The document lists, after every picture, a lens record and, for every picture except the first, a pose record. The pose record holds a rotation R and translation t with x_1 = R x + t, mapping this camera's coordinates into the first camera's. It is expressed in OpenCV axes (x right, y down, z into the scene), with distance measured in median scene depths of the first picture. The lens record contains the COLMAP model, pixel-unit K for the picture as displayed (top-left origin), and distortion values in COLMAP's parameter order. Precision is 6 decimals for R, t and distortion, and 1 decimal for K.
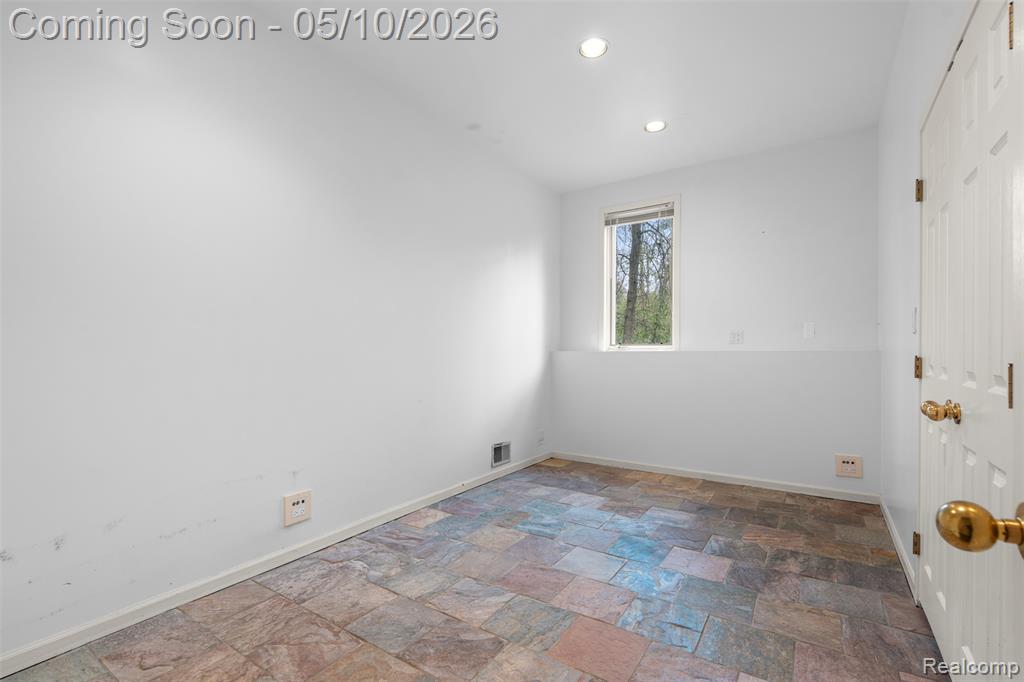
lens RADIAL K [[455.3, 0, 514.8], [0, 455.3, 343.4], [0, 0, 1]] dist [-0.002129, -0.000156]
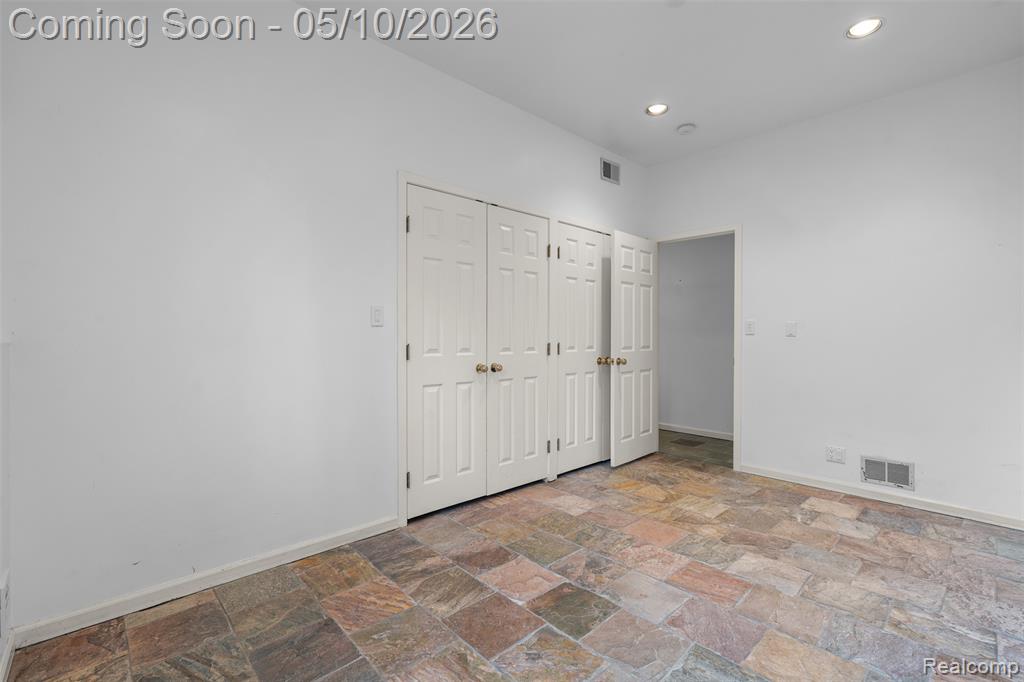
lens RADIAL K [[473.9, 0, 512.0], [0, 473.9, 341.0], [0, 0, 1]] dist [0.000457, 0.000522]
pose [[-0.972992, -0.002975, 0.230821, 0.210230], [-0.003905, 0.999986, -0.003572, 0.018957], [-0.230807, -0.004377, -0.972990, 1.981357]]
